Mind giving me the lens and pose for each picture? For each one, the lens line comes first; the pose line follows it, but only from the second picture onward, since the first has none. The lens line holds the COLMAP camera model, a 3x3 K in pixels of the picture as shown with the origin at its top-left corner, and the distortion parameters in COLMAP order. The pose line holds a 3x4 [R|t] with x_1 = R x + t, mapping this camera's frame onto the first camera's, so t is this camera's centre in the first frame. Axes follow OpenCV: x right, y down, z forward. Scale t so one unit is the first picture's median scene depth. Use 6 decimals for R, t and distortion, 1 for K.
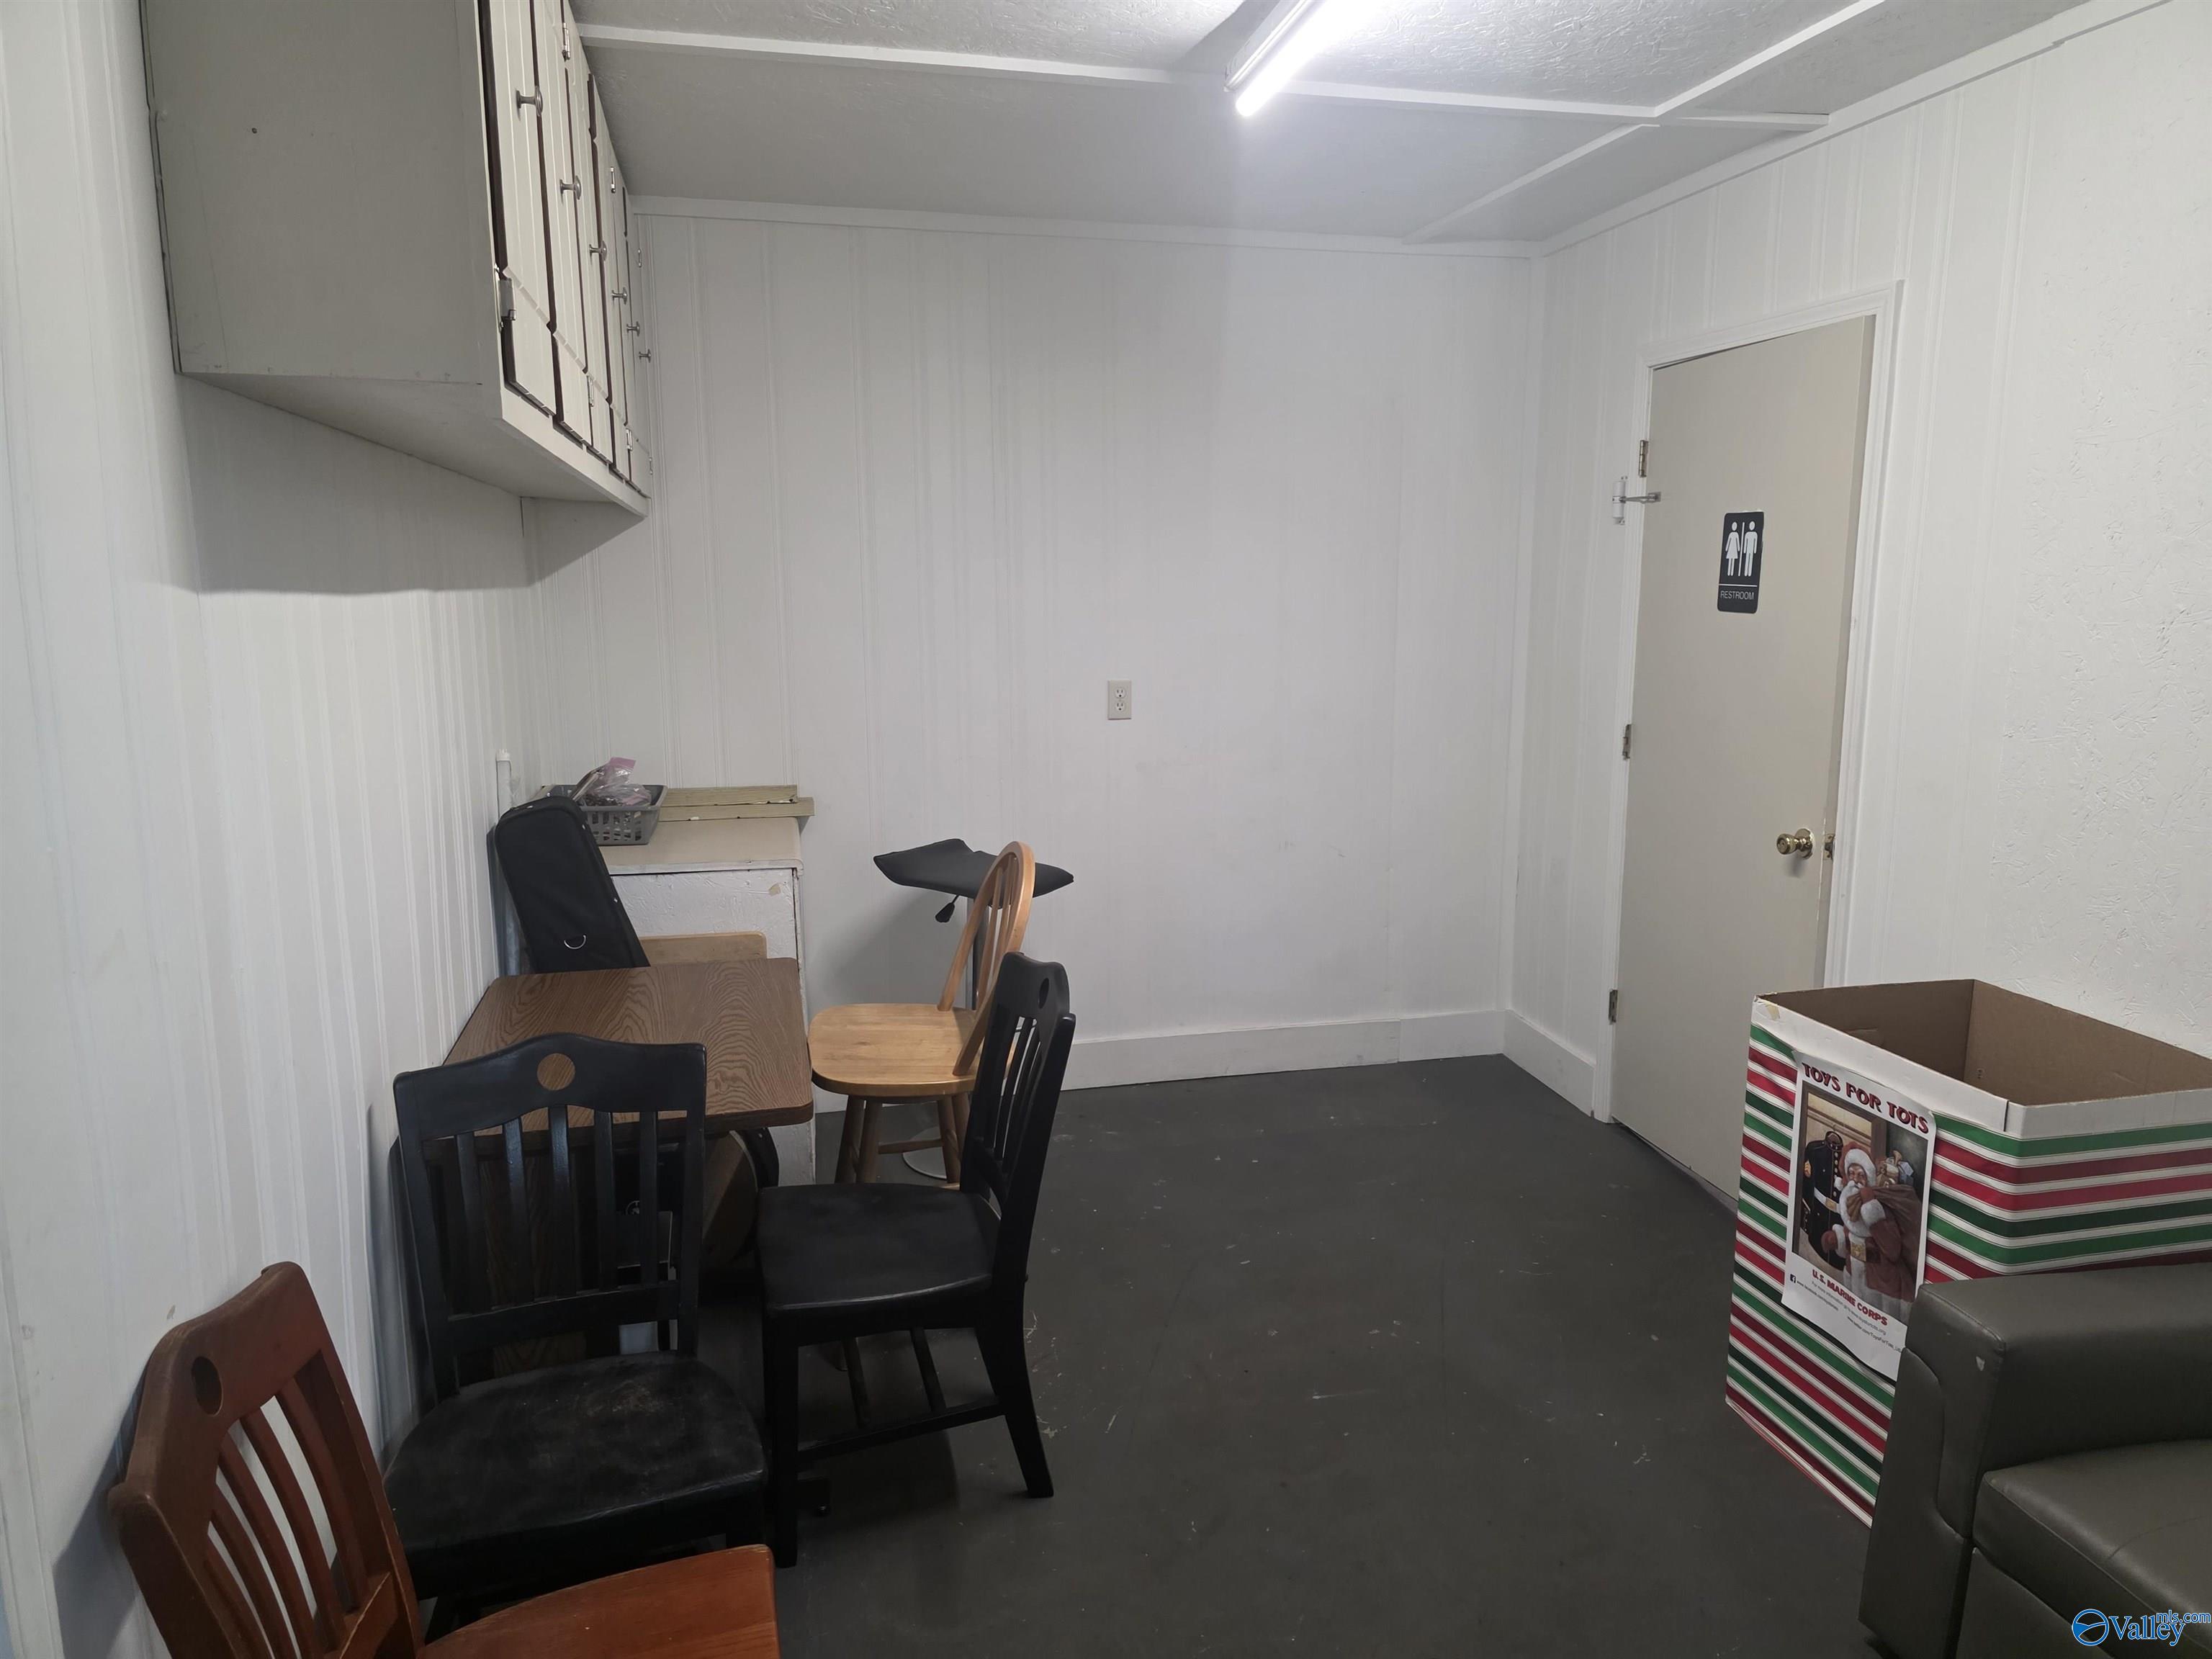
lens RADIAL K [[1472.4, 0, 1101.4], [0, 1472.4, 828.3], [0, 0, 1]] dist [0.055931, -0.054527]
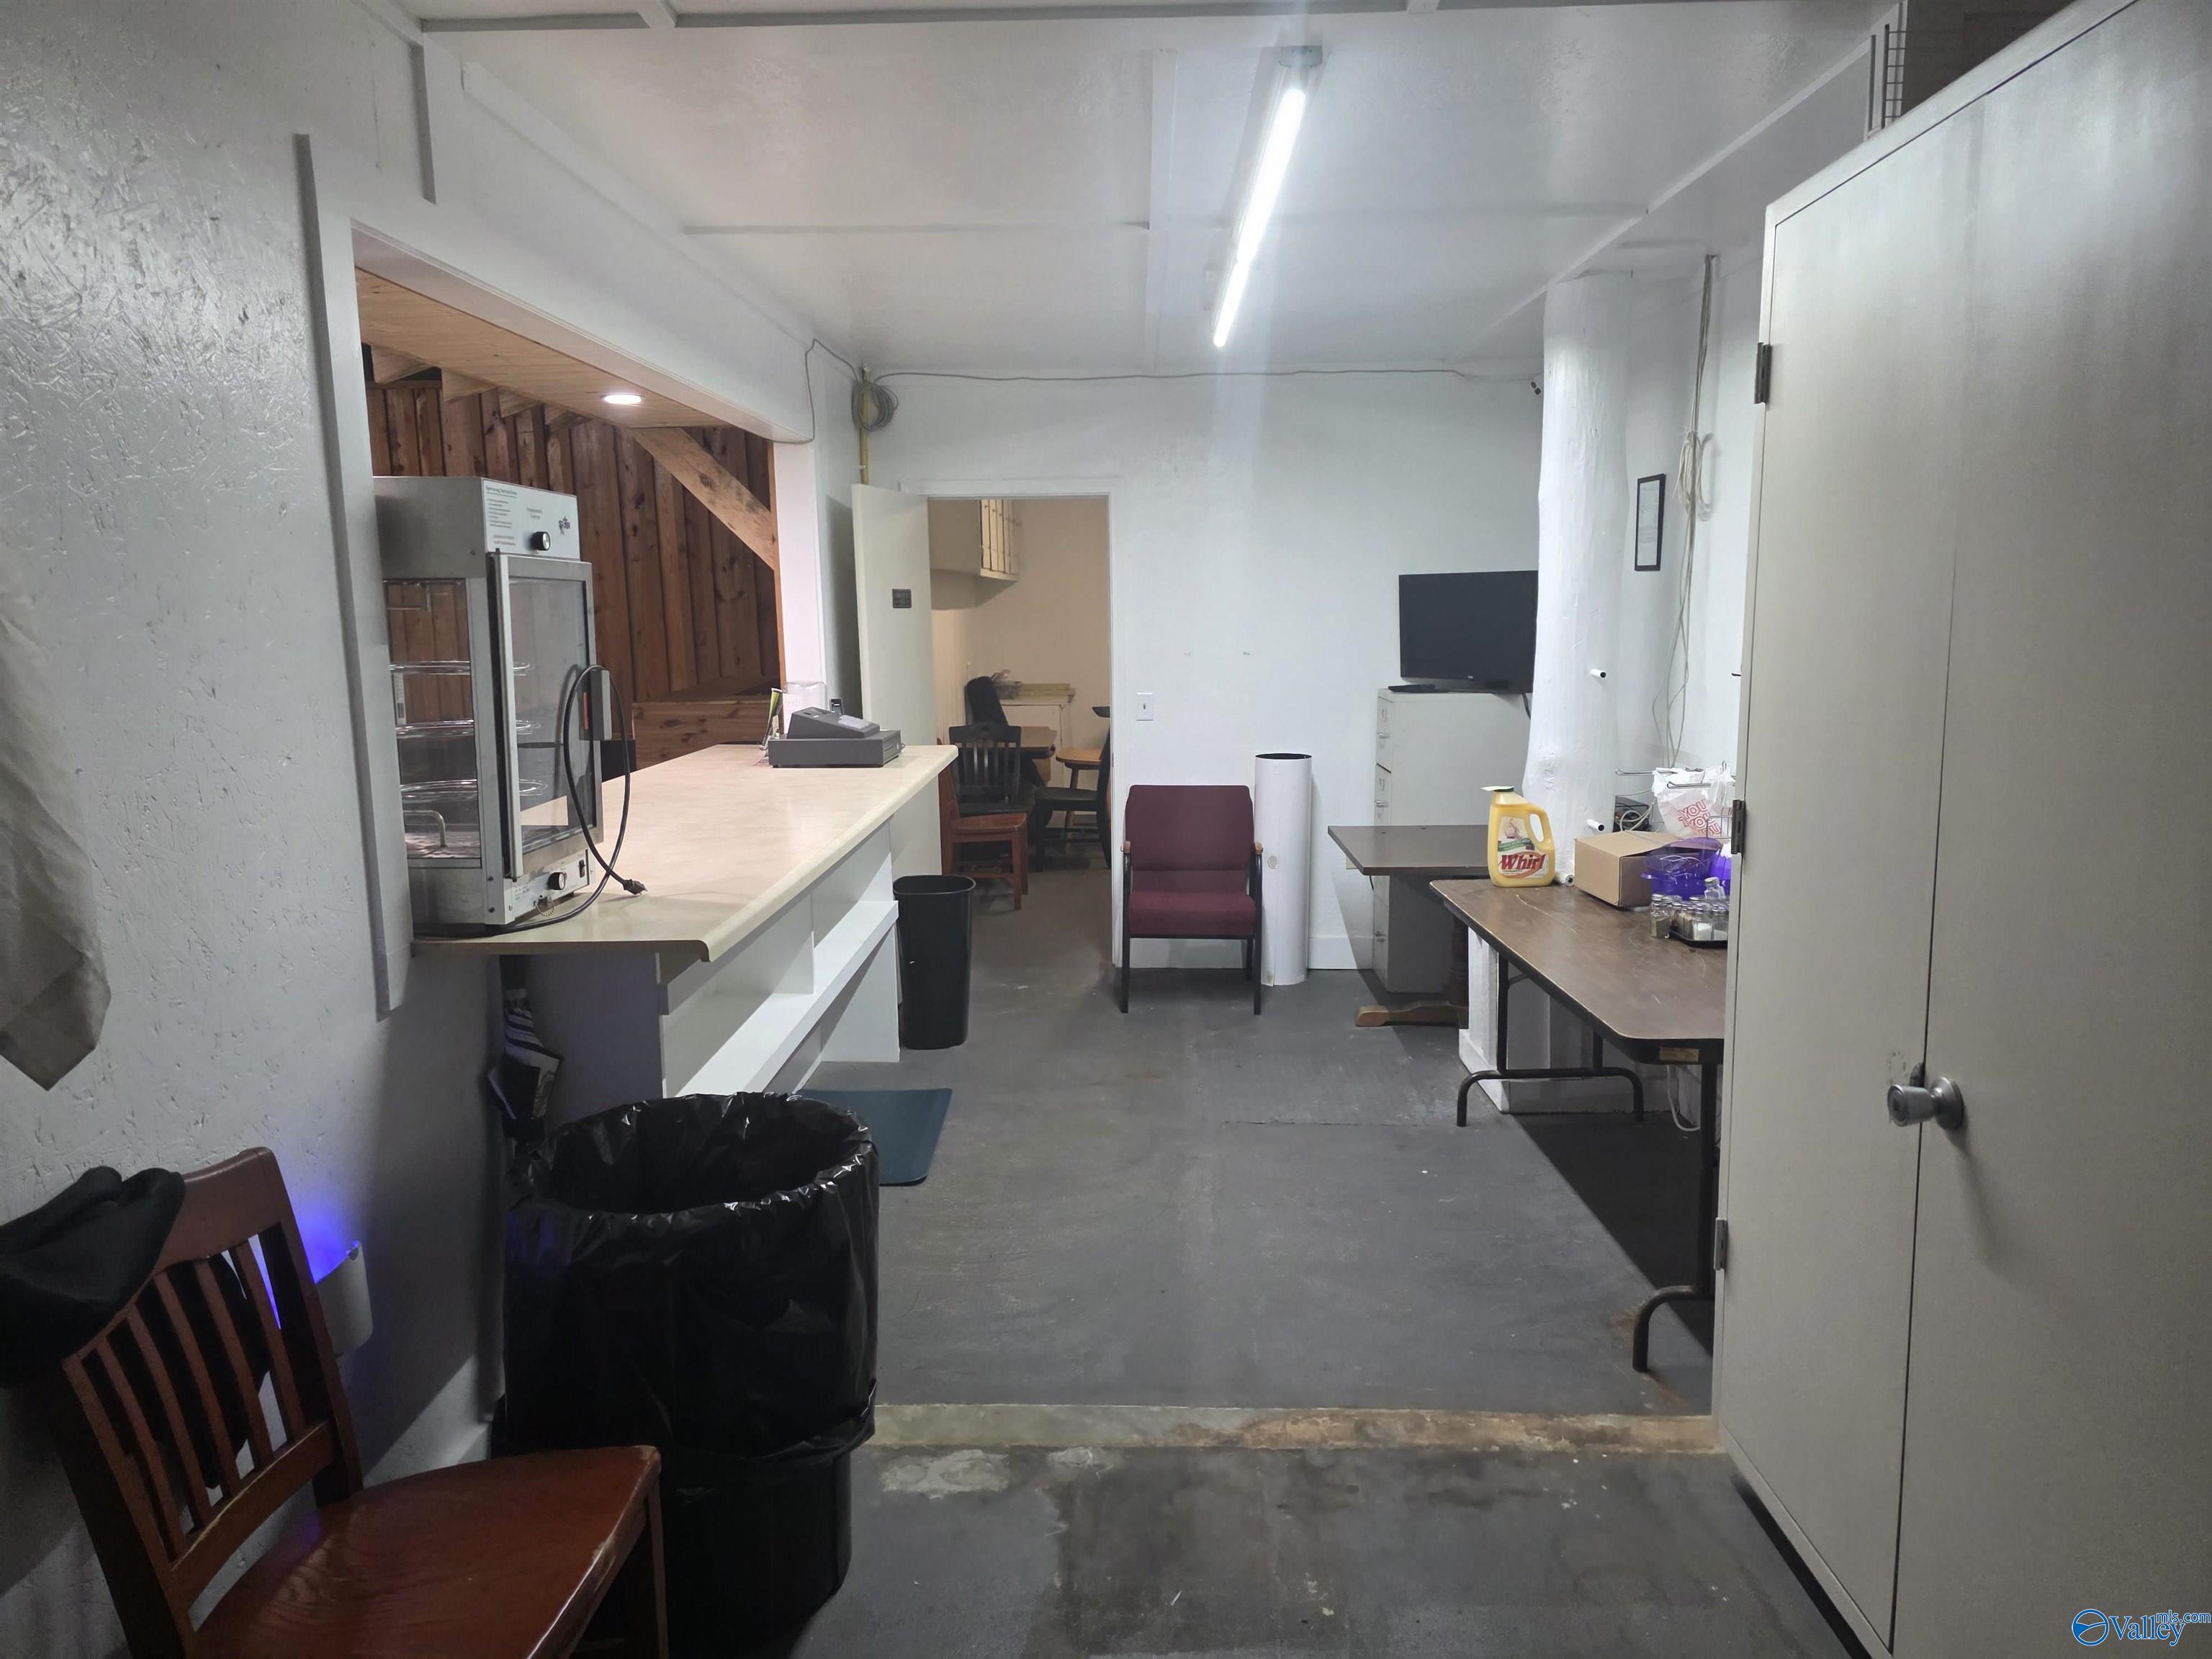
lens RADIAL K [[1472.4, 0, 1107.7], [0, 1472.4, 826.0], [0, 0, 1]] dist [0.055931, -0.054527]
pose [[0.965609, 0.030643, -0.258187, 0.780418], [-0.035469, 0.999272, -0.014054, 0.368730], [0.257568, 0.022728, 0.965993, -2.174328]]
